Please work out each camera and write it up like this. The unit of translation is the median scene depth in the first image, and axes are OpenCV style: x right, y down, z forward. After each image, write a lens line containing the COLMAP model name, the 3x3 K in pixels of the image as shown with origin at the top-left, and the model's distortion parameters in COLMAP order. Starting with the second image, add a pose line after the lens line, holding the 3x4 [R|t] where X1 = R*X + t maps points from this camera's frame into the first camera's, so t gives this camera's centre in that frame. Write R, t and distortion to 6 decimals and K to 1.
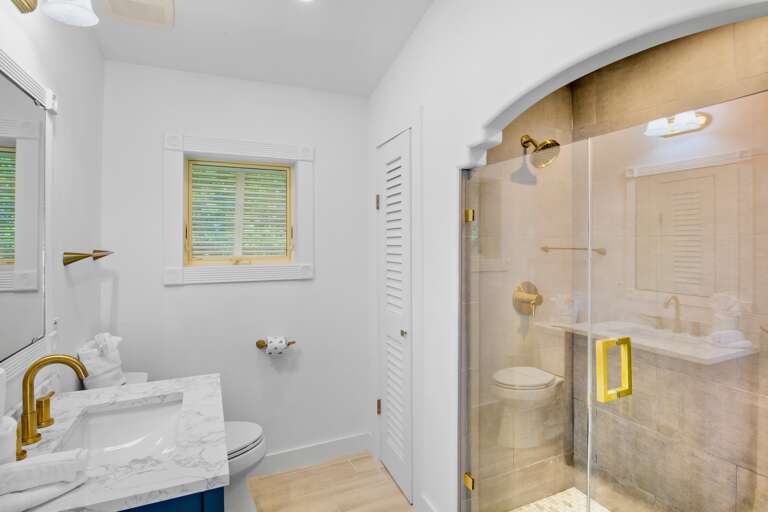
lens RADIAL K [[386.4, 0, 387.1], [0, 386.4, 253.2], [0, 0, 1]] dist [-0.005907, -0.000913]
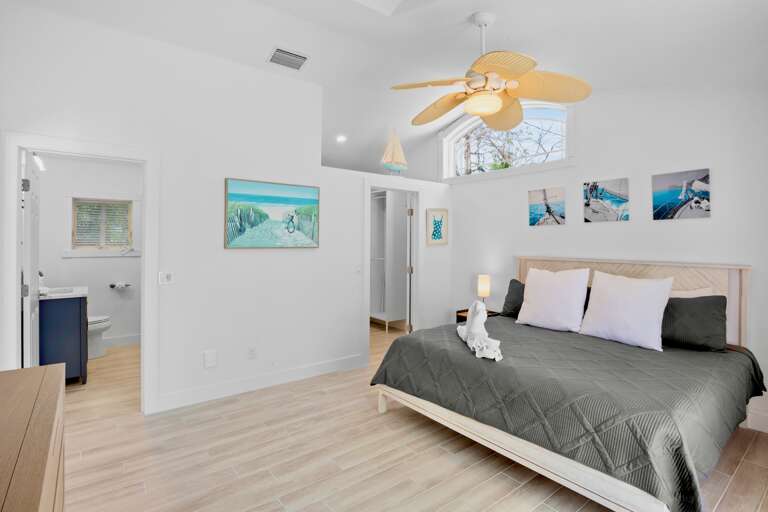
lens RADIAL K [[386.4, 0, 379.1], [0, 386.4, 250.1], [0, 0, 1]] dist [-0.005907, -0.000913]
pose [[0.978939, 0.006795, 0.204041, 0.689619], [-0.008597, 0.999931, 0.007949, 0.005556], [-0.203973, -0.009536, 0.978930, -1.407366]]
